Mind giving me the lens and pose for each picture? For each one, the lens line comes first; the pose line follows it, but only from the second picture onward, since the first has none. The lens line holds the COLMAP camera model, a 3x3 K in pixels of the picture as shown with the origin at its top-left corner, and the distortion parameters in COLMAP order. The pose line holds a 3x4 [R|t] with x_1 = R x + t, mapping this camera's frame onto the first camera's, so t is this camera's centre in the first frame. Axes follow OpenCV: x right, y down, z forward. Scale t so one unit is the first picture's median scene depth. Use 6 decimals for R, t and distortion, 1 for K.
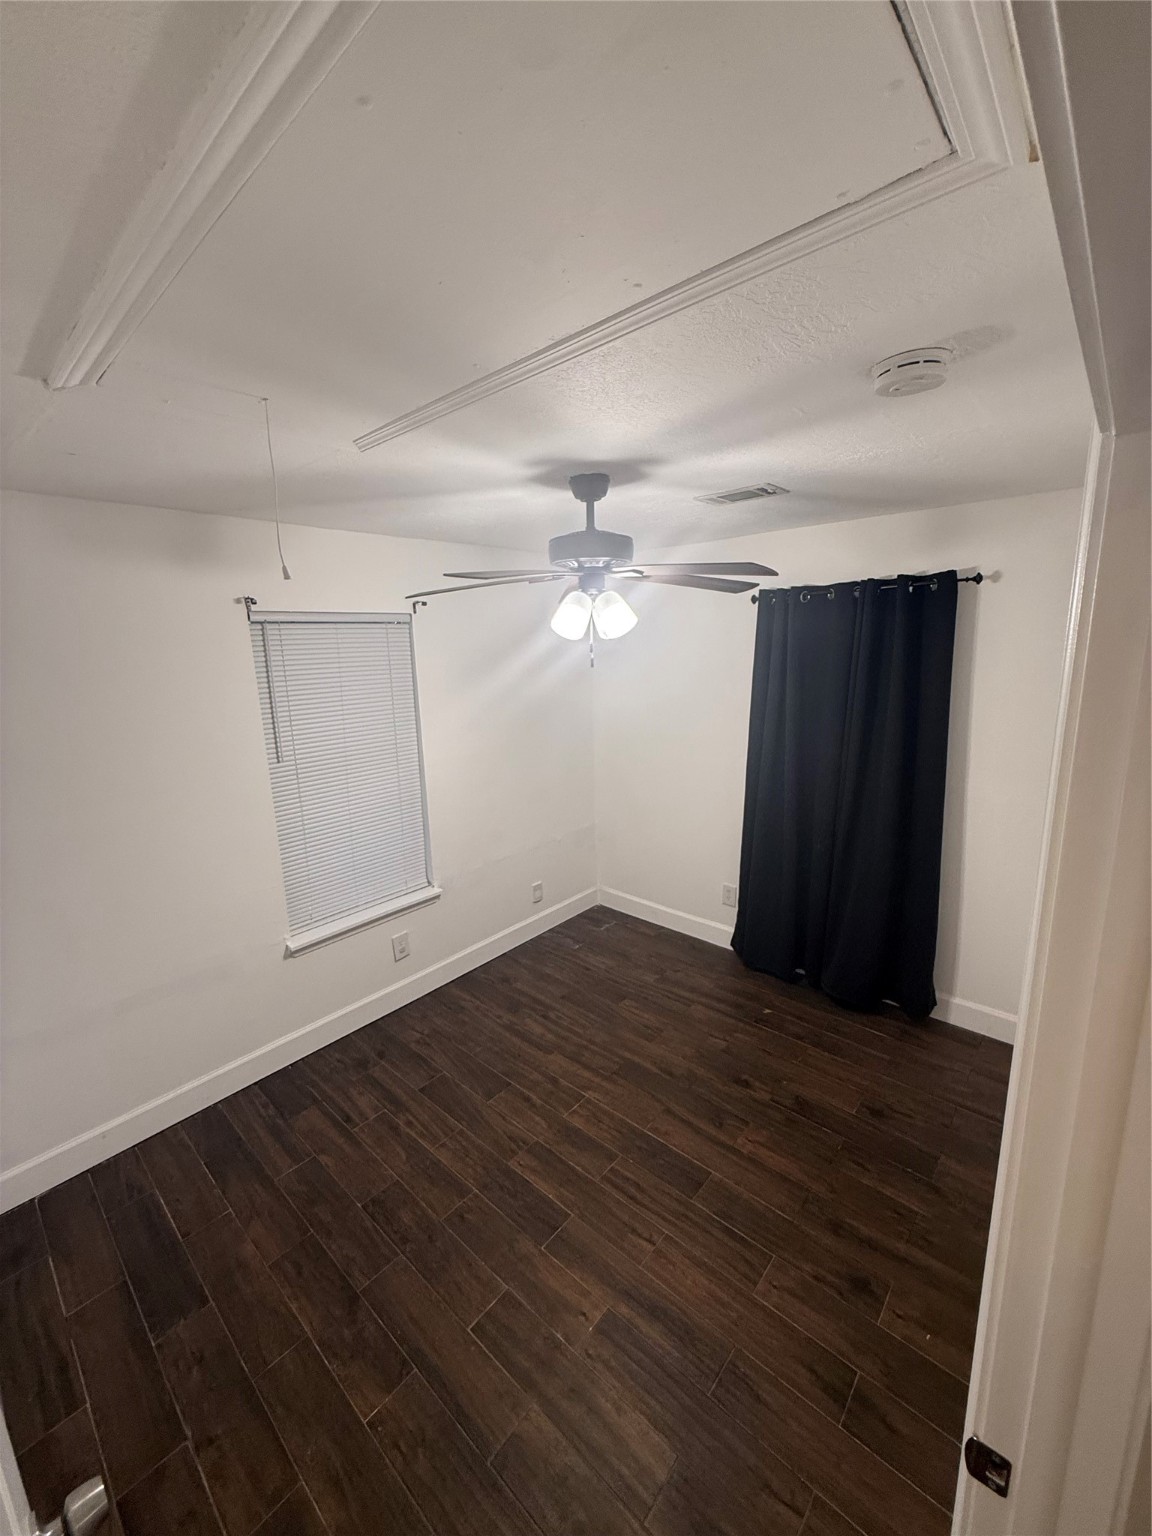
lens RADIAL K [[613.3, 0, 570.3], [0, 613.3, 762.5], [0, 0, 1]] dist [0.006291, -0.000500]
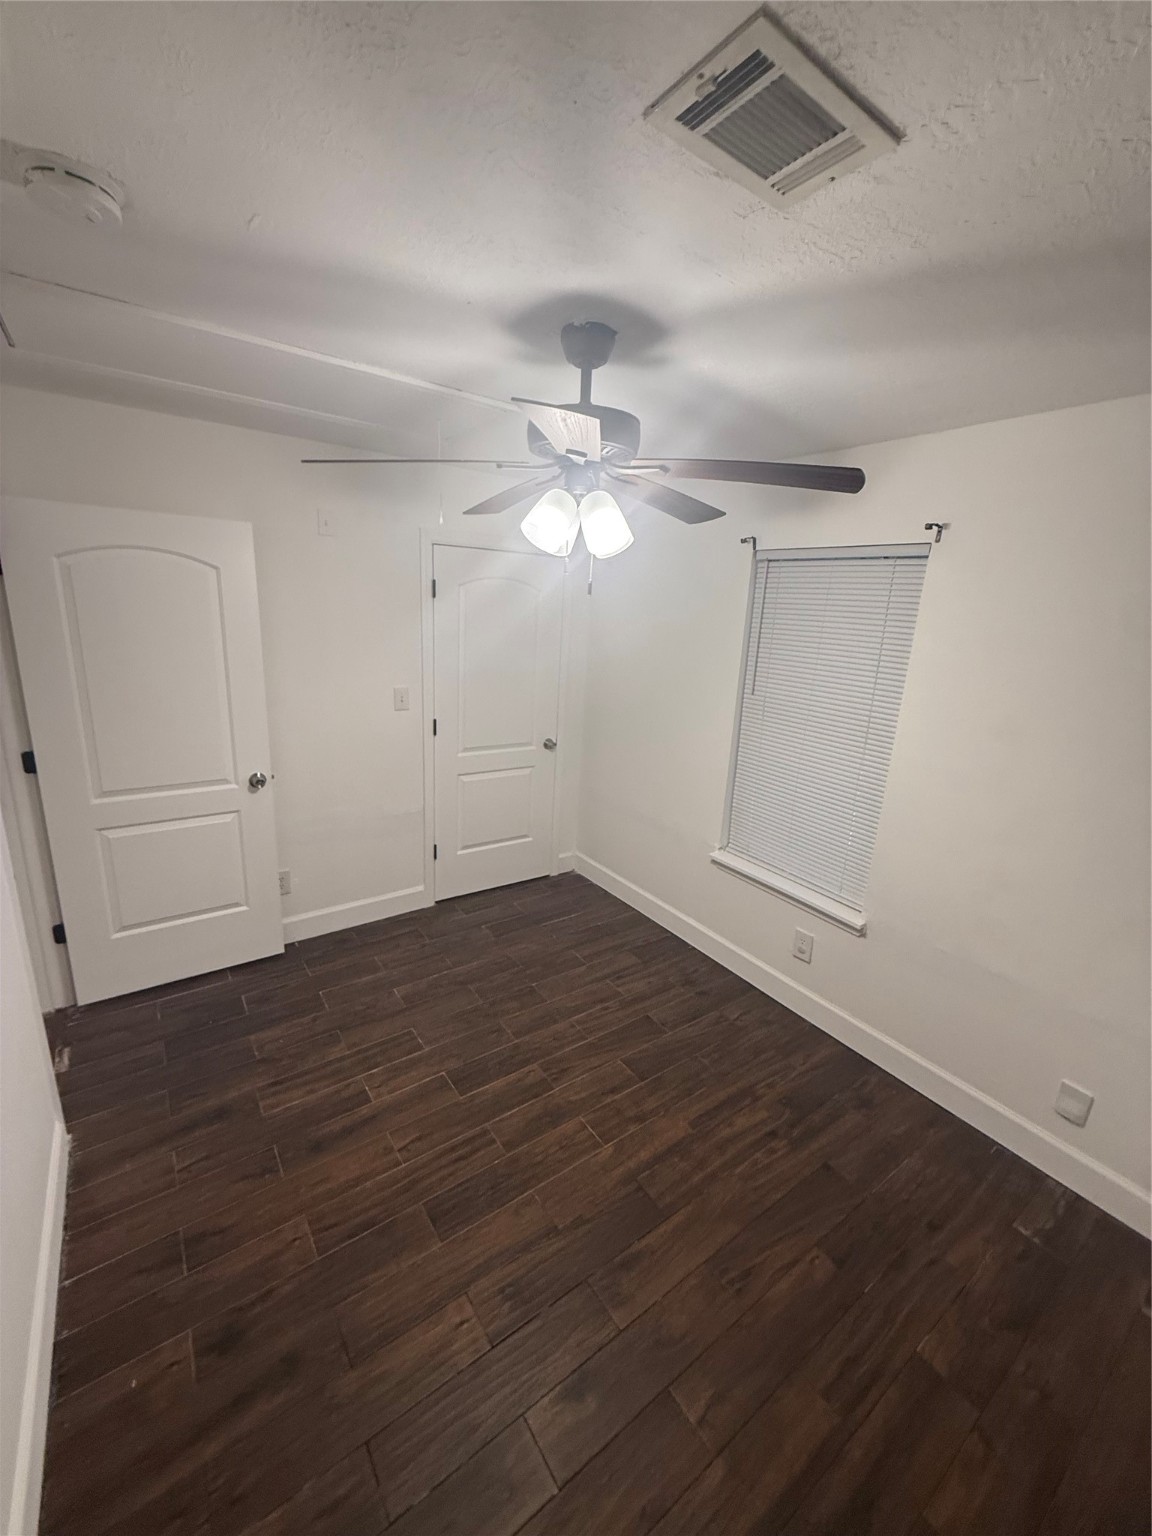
lens RADIAL K [[613.3, 0, 582.0], [0, 613.3, 763.2], [0, 0, 1]] dist [0.006291, -0.000500]
pose [[-0.203893, 0.266209, -0.942104, 0.781188], [-0.238612, 0.919785, 0.311543, -0.190249], [0.949469, 0.288319, -0.124017, 1.101290]]
